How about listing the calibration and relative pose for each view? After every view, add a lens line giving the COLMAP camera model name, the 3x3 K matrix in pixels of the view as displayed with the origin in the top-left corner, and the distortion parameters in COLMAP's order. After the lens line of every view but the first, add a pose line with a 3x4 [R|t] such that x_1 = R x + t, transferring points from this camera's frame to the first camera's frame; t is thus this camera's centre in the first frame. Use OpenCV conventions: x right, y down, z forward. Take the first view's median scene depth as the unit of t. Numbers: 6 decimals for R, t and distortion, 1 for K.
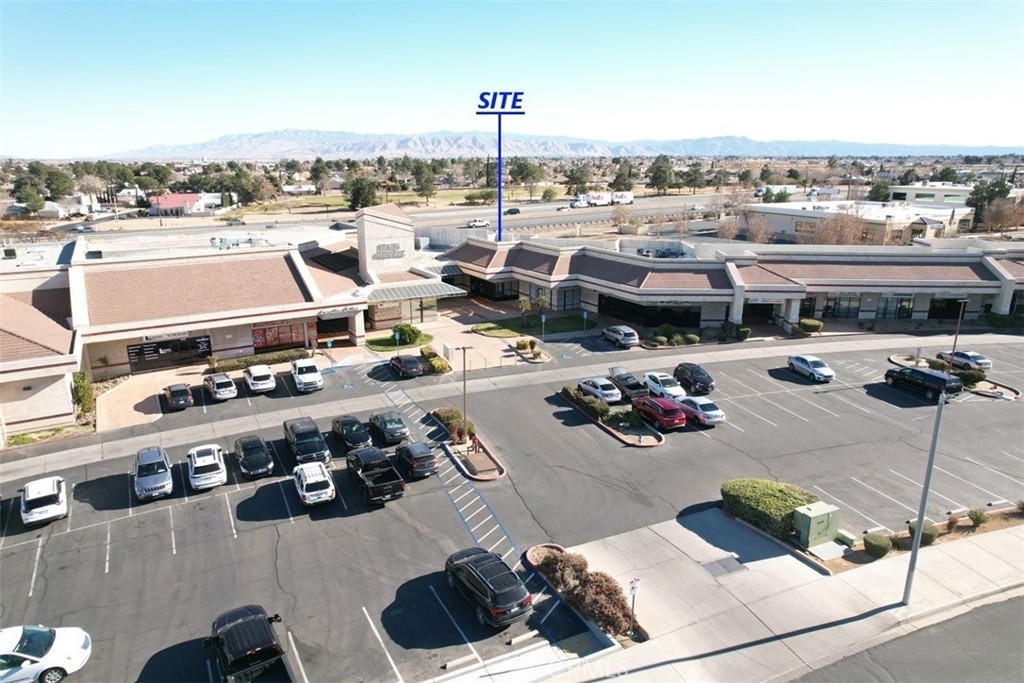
lens RADIAL K [[653.6, 0, 513.8], [0, 653.6, 344.0], [0, 0, 1]] dist [-0.075188, 0.062993]
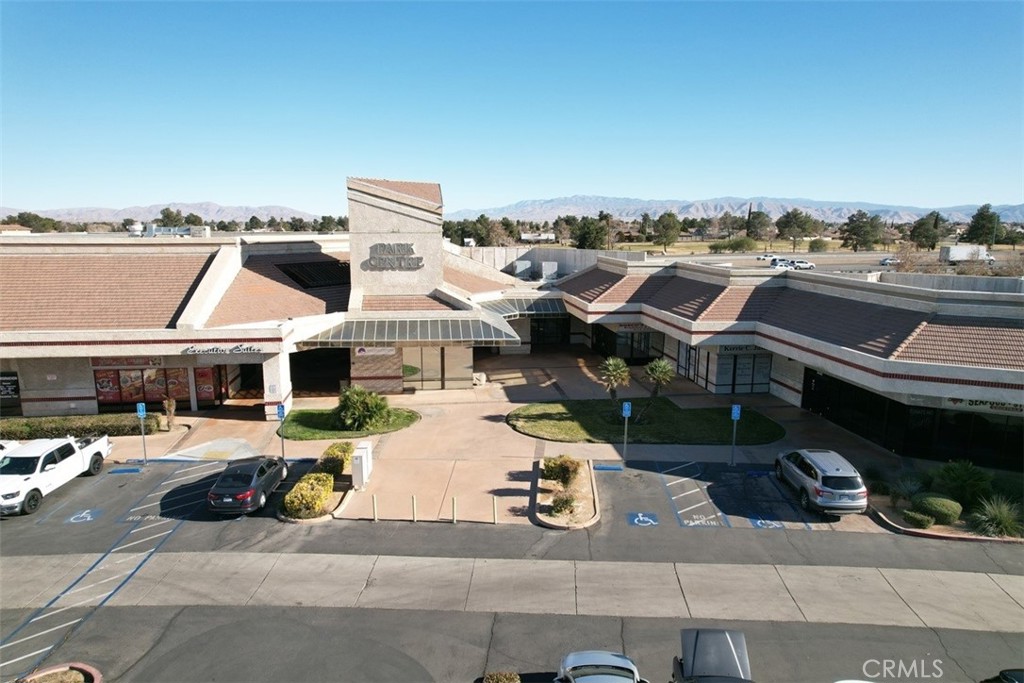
lens RADIAL K [[653.6, 0, 513.8], [0, 653.6, 344.0], [0, 0, 1]] dist [-0.075188, 0.062993]
pose [[0.915045, 0.076283, -0.396072, 0.134668], [-0.113844, 0.990874, -0.072174, -0.039961], [0.386952, 0.111133, 0.915378, 0.543468]]
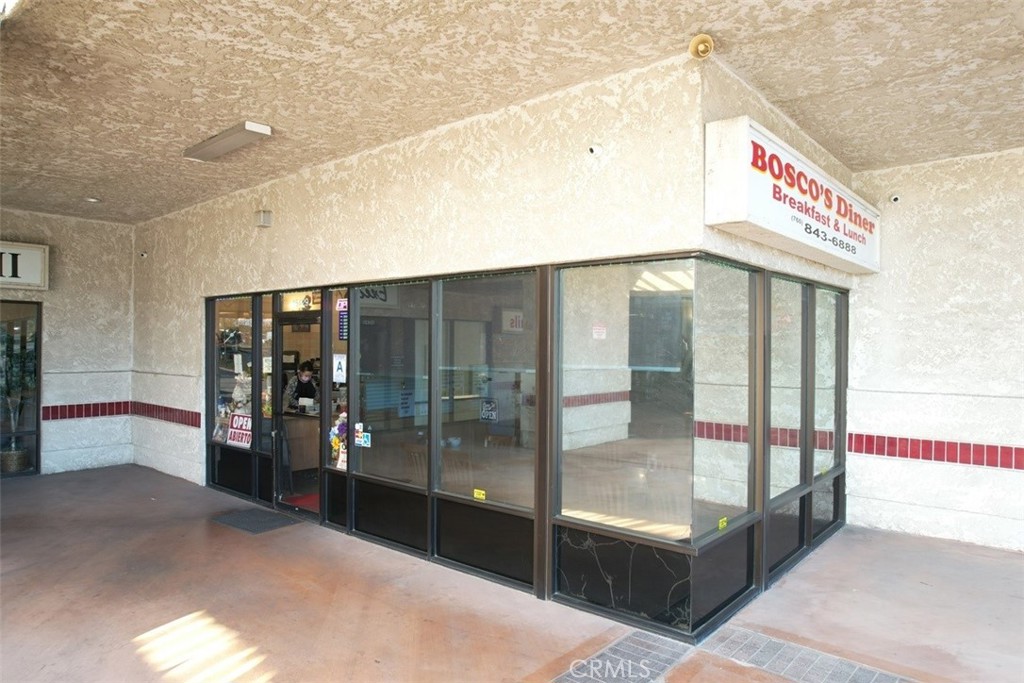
lens RADIAL K [[653.6, 0, 513.8], [0, 653.6, 344.0], [0, 0, 1]] dist [-0.075188, 0.062993]
pose [[0.953259, 0.001695, 0.302151, -0.066799], [0.081777, 0.961217, -0.263390, -0.089465], [-0.290879, 0.275788, 0.916150, 1.146982]]
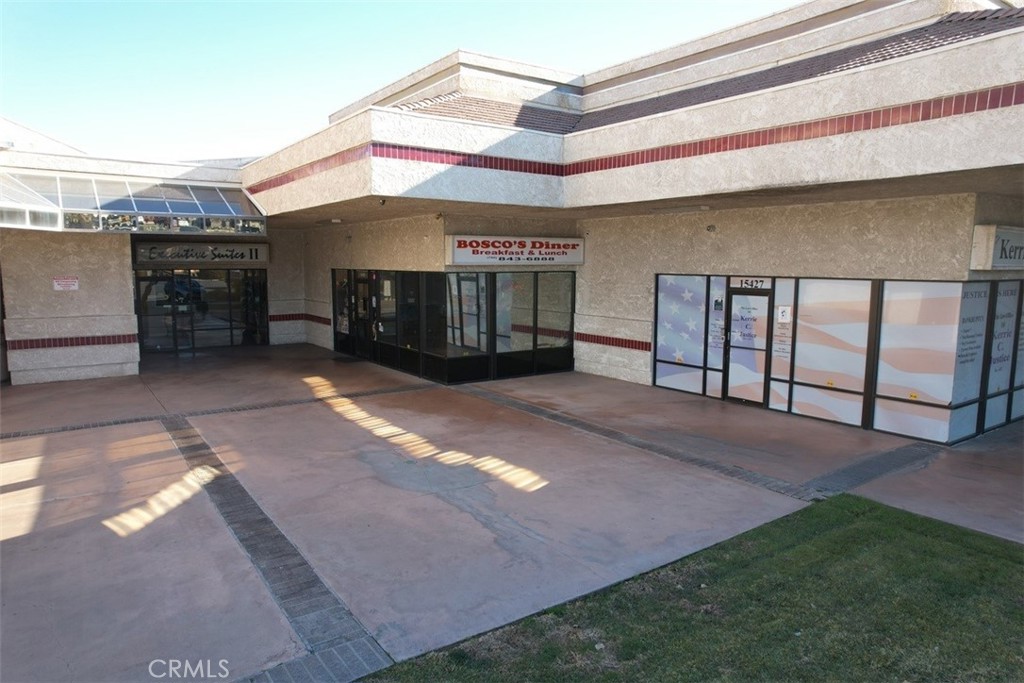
lens RADIAL K [[653.6, 0, 513.8], [0, 653.6, 344.0], [0, 0, 1]] dist [-0.075188, 0.062993]
pose [[0.997821, -0.006685, 0.065634, -0.027010], [0.016685, 0.988082, -0.153022, -0.059498], [-0.063829, 0.153783, 0.986041, 1.001937]]
